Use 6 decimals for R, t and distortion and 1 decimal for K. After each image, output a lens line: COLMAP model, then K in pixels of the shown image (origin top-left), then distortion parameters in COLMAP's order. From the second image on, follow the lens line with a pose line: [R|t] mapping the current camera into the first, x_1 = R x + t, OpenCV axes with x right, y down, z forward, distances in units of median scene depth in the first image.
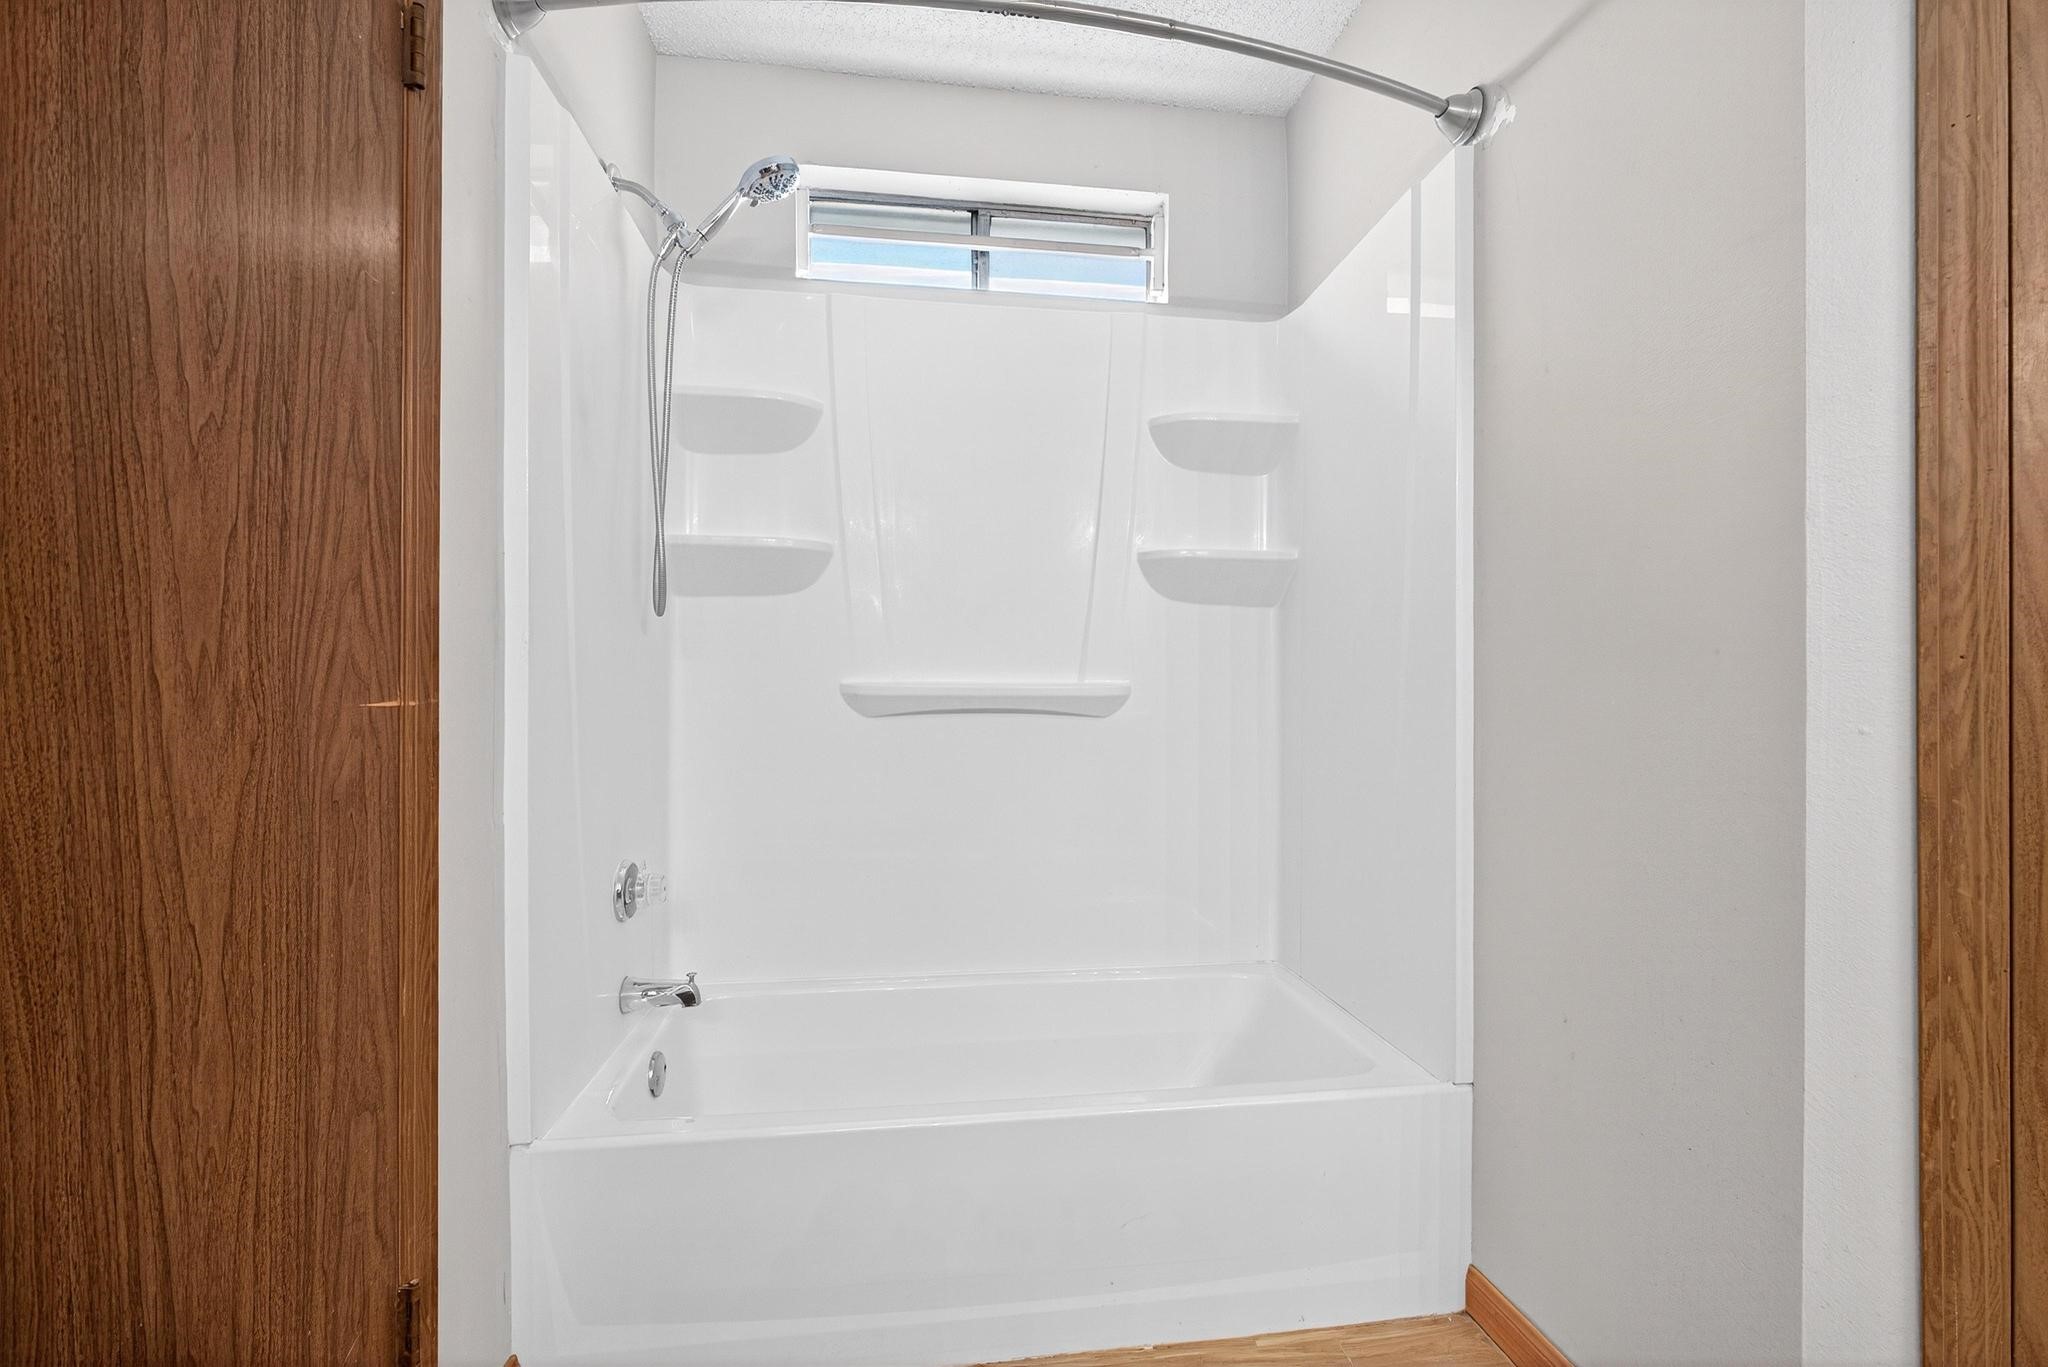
lens RADIAL K [[871.0, 0, 1025.3], [0, 871.0, 695.1], [0, 0, 1]] dist [-0.013061, 0.000455]
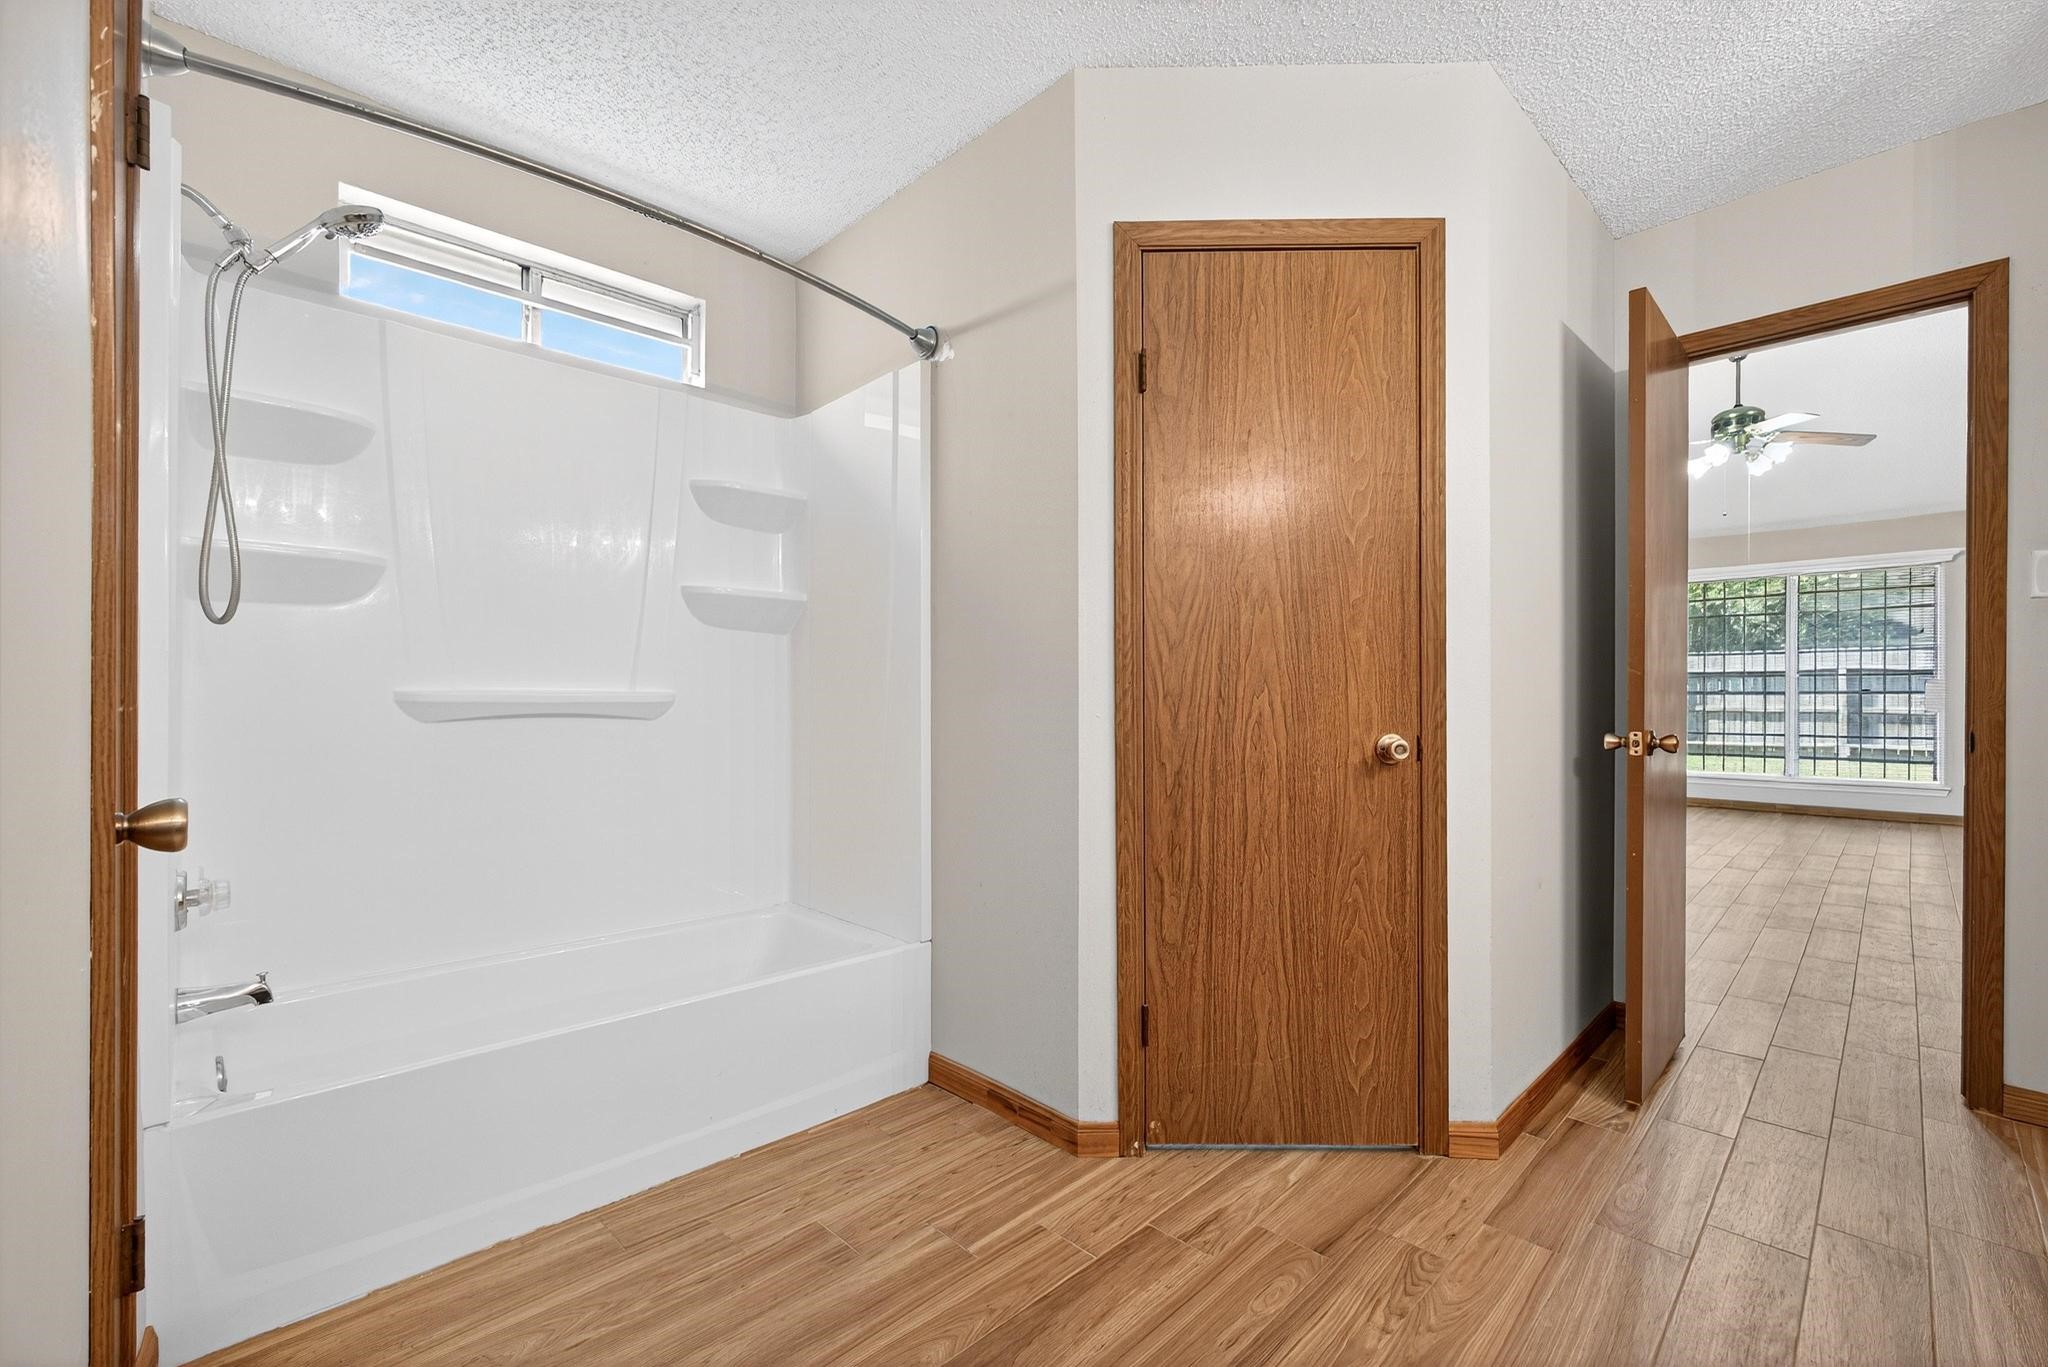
lens RADIAL K [[872.0, 0, 1029.7], [0, 872.0, 679.3], [0, 0, 1]] dist [-0.014775, 0.000608]
pose [[0.805944, 0.011262, 0.591884, -0.262247], [0.003792, 0.999700, -0.024185, 0.000806], [-0.591979, 0.021736, 0.805660, -0.373252]]
